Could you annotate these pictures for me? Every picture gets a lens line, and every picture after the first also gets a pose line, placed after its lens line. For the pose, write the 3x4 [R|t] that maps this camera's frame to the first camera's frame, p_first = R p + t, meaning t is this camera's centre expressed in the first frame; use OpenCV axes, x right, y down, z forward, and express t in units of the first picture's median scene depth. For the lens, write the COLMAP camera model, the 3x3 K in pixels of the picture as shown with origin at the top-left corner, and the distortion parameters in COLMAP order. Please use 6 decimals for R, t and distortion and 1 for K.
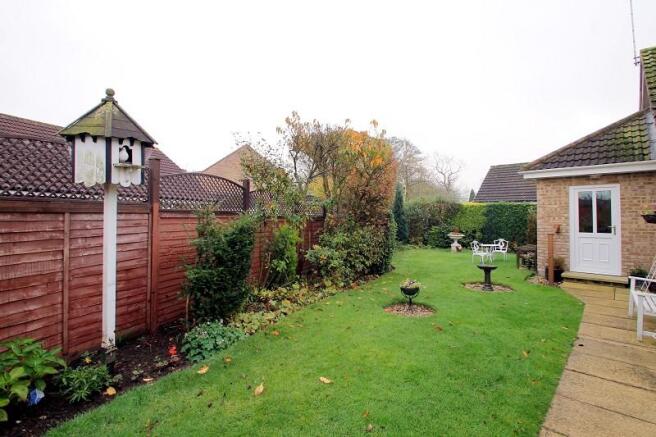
lens RADIAL K [[309.6, 0, 328.3], [0, 309.6, 218.3], [0, 0, 1]] dist [-0.000641, -0.000316]
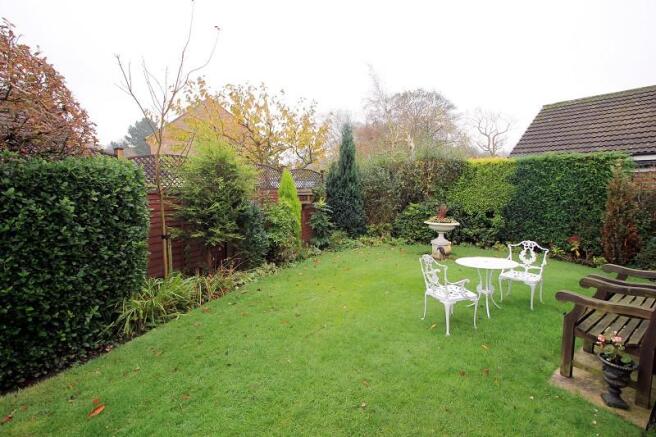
lens RADIAL K [[309.6, 0, 327.8], [0, 309.6, 216.5], [0, 0, 1]] dist [-0.000641, -0.000316]
pose [[0.989024, 0.005261, -0.147662, 0.280620], [0.006113, 0.997053, 0.076471, 0.006201], [0.147629, -0.076534, 0.986077, 0.450296]]
